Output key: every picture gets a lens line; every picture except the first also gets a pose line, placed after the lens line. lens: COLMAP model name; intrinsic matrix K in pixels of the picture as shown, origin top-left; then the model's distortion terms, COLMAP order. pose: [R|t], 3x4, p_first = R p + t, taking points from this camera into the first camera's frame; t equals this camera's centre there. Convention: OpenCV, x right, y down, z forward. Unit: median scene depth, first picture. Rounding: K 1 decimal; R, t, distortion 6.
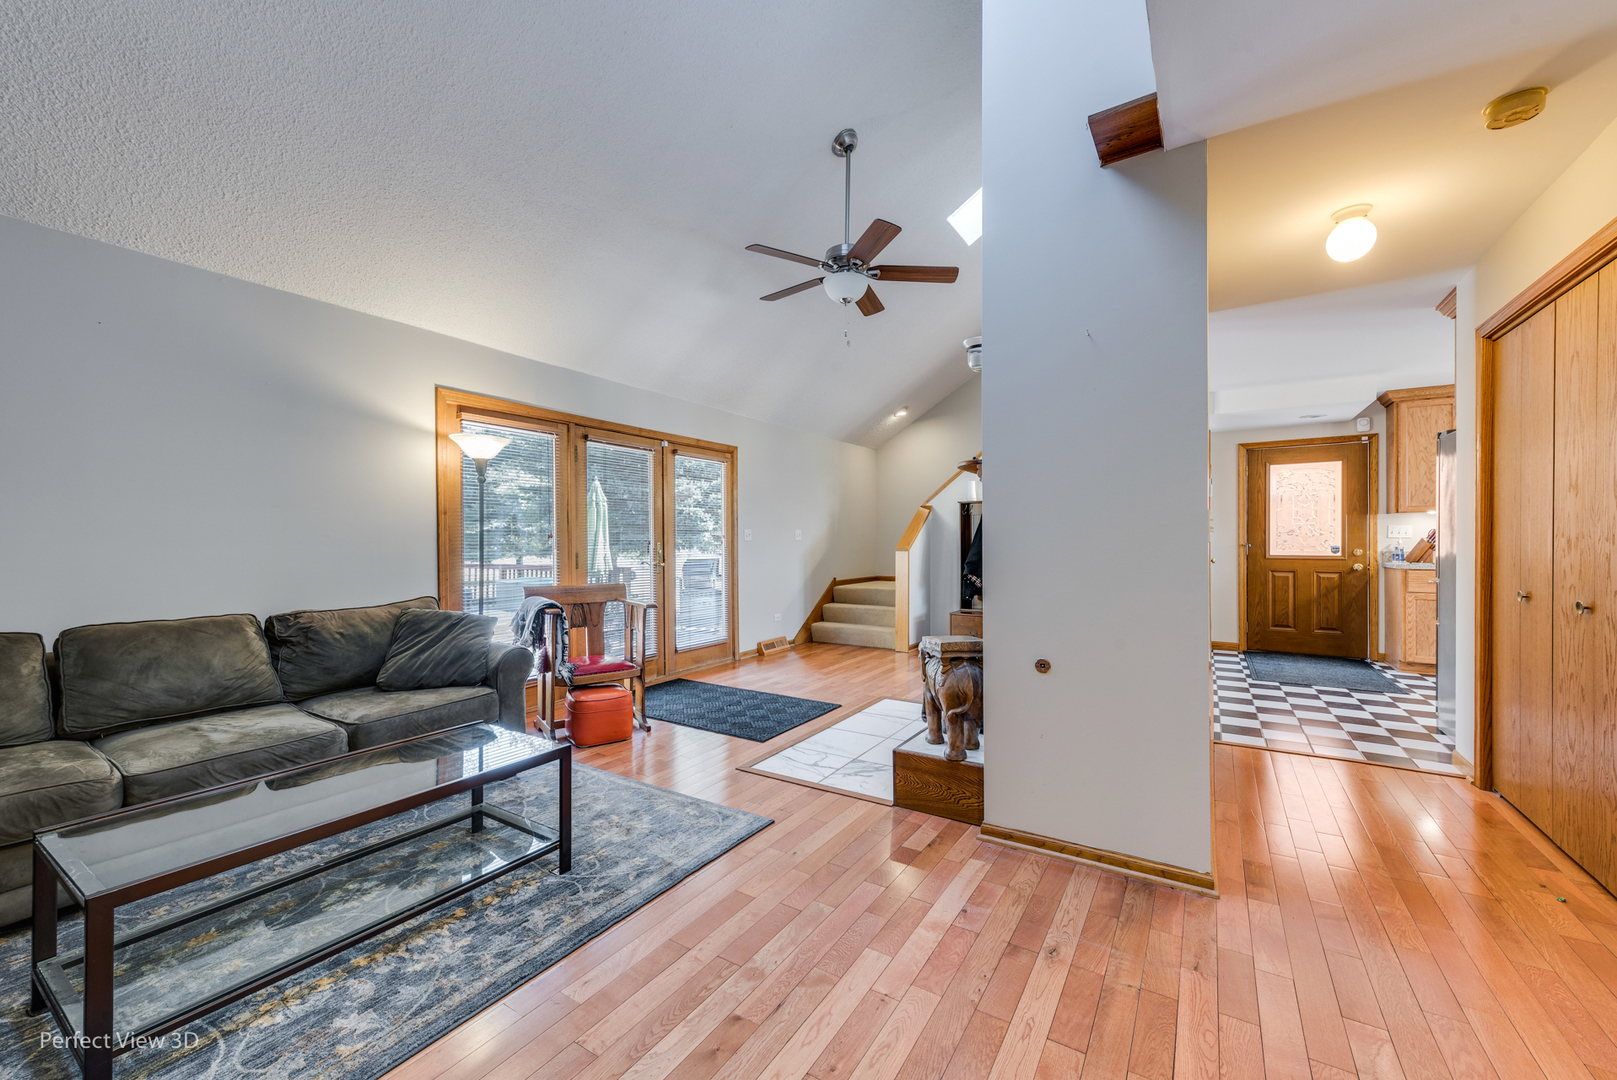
lens RADIAL K [[617.0, 0, 808.5], [0, 617.0, 540.0], [0, 0, 1]] dist [0.001719, 0.000118]
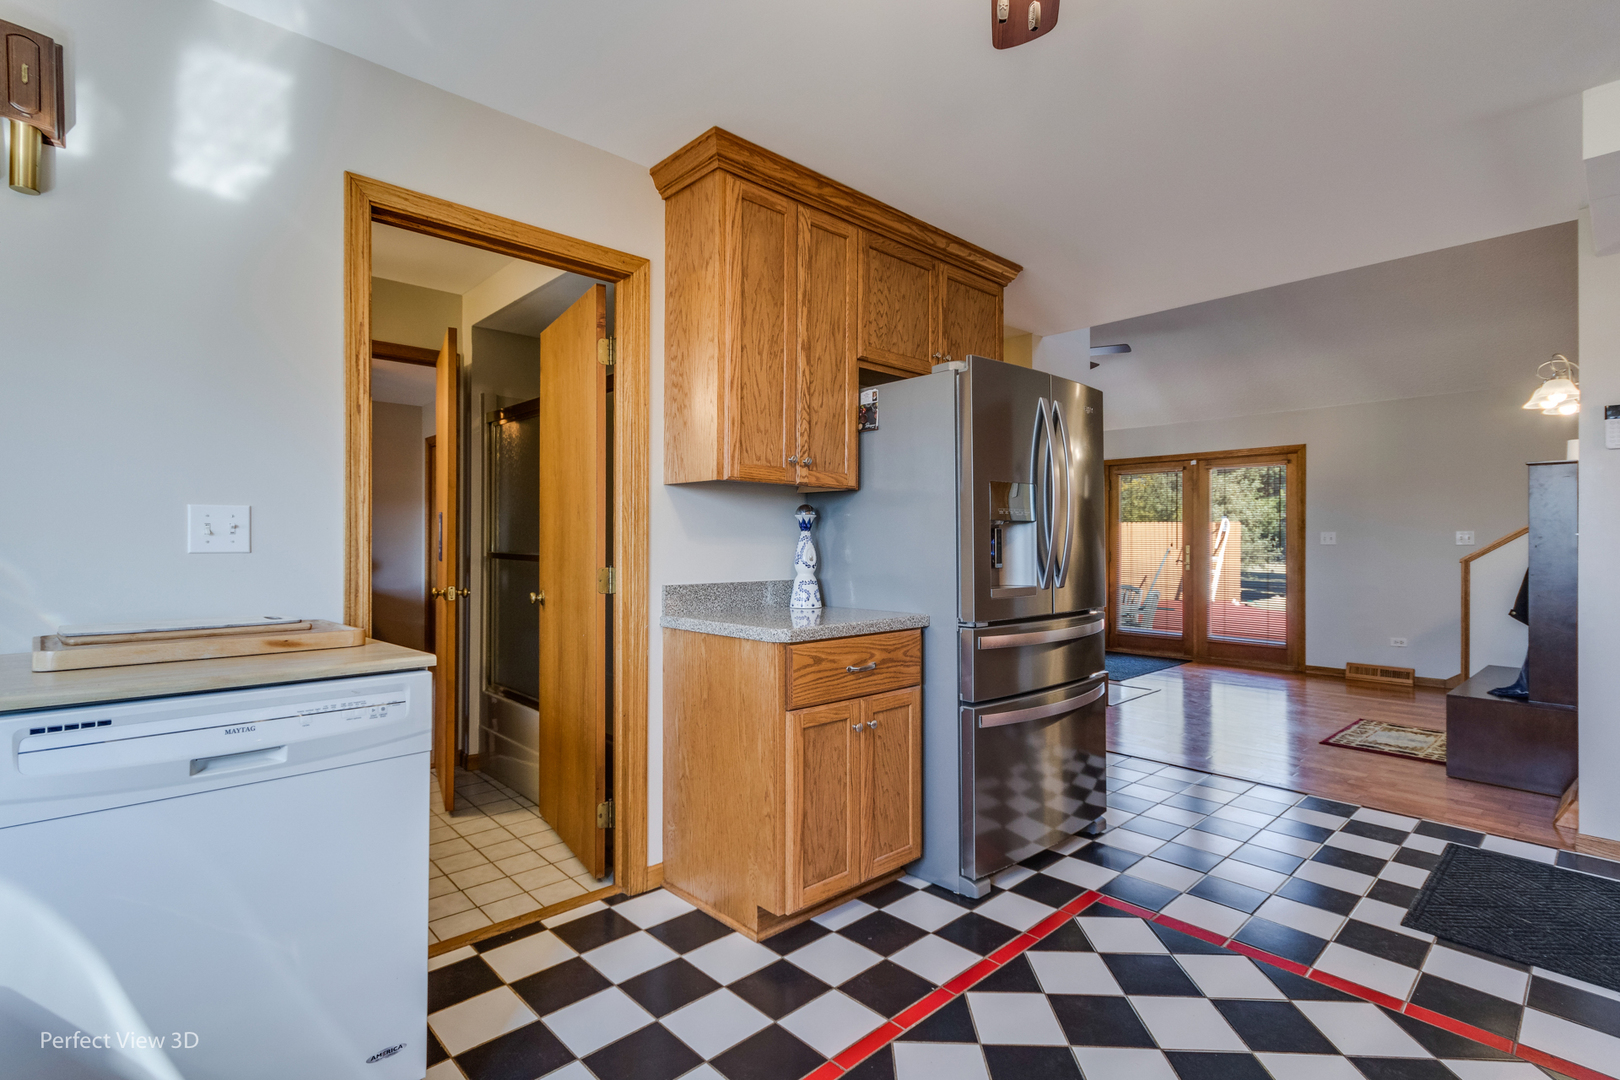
lens RADIAL K [[771.5, 0, 809.6], [0, 771.5, 557.8], [0, 0, 1]] dist [0.016720, -0.000774]
pose [[-0.241594, 0.025442, -0.970044, 1.181974], [-0.005994, 0.999598, 0.027710, -0.006677], [0.970359, 0.012509, -0.241344, 0.544631]]
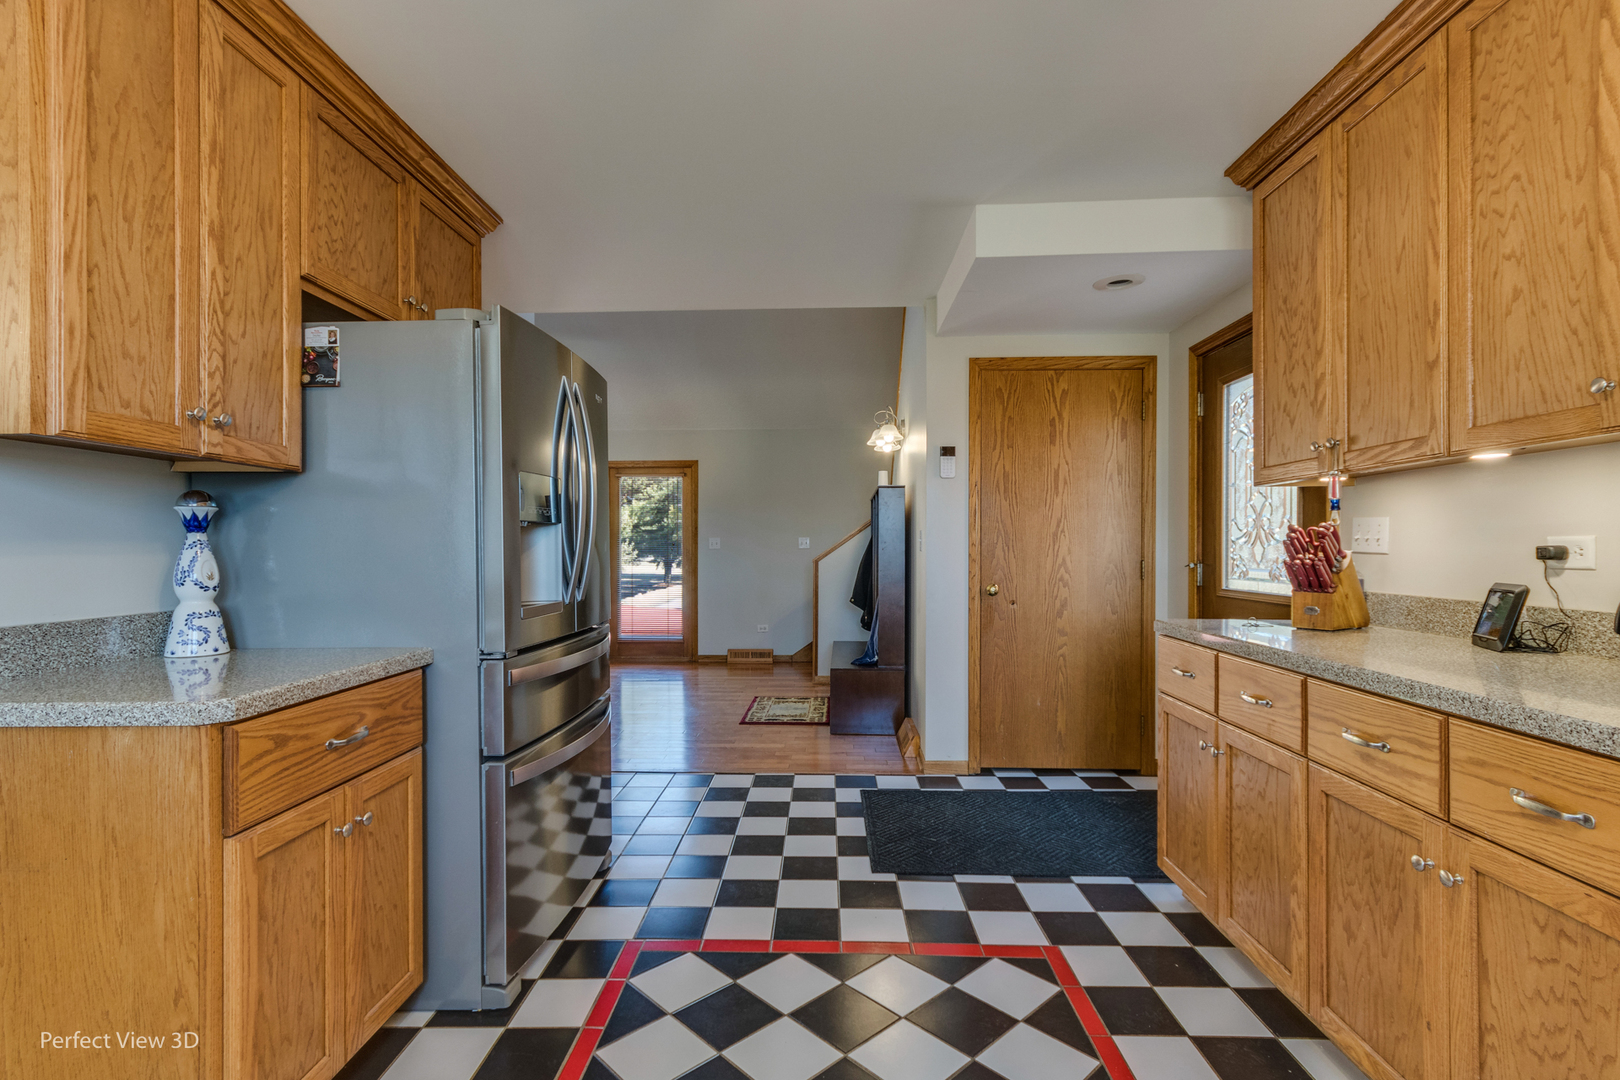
lens RADIAL K [[771.5, 0, 809.6], [0, 771.5, 557.8], [0, 0, 1]] dist [0.016720, -0.000774]
pose [[0.517063, 0.016148, -0.855795, 1.100227], [-0.003420, 0.999853, 0.016800, -0.006138], [0.855941, -0.005760, 0.517042, 0.473824]]
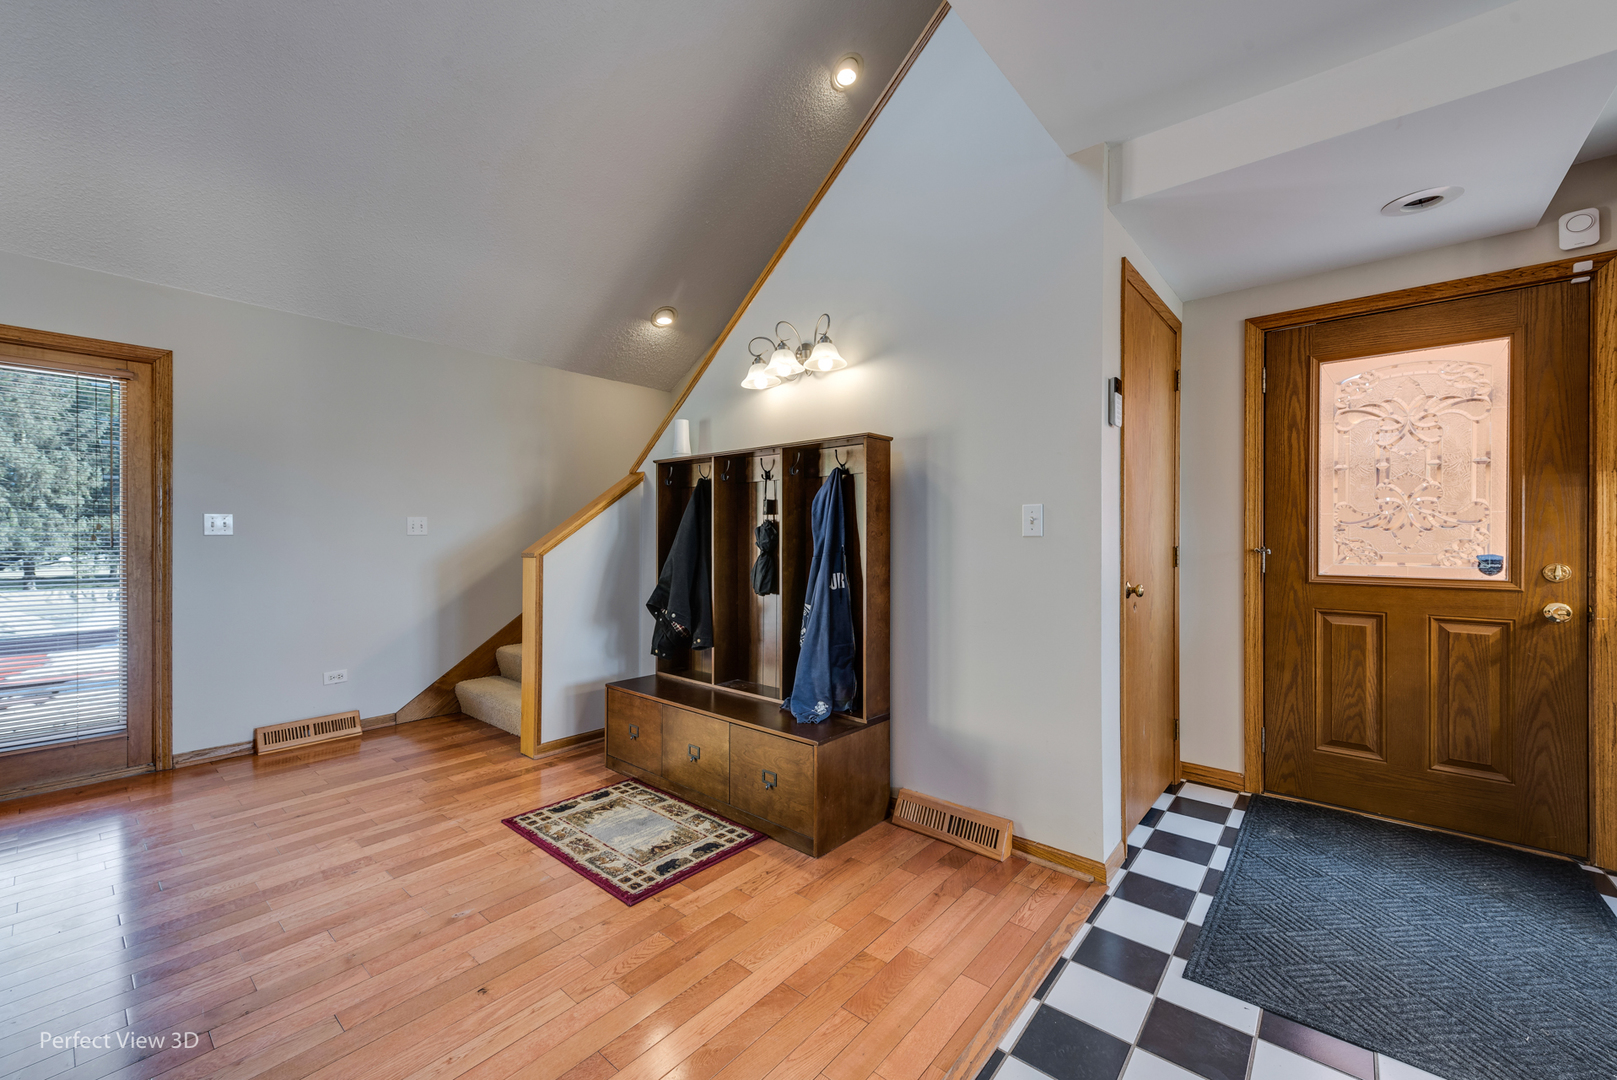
lens RADIAL K [[643.0, 0, 808.5], [0, 643.0, 540.0], [0, 0, 1]] dist [0.006106, -0.000139]
pose [[0.991374, 0.005703, -0.130942, 0.470711], [-0.005600, 0.999984, 0.001153, 0.001846], [0.130947, -0.000409, 0.991389, 0.529232]]
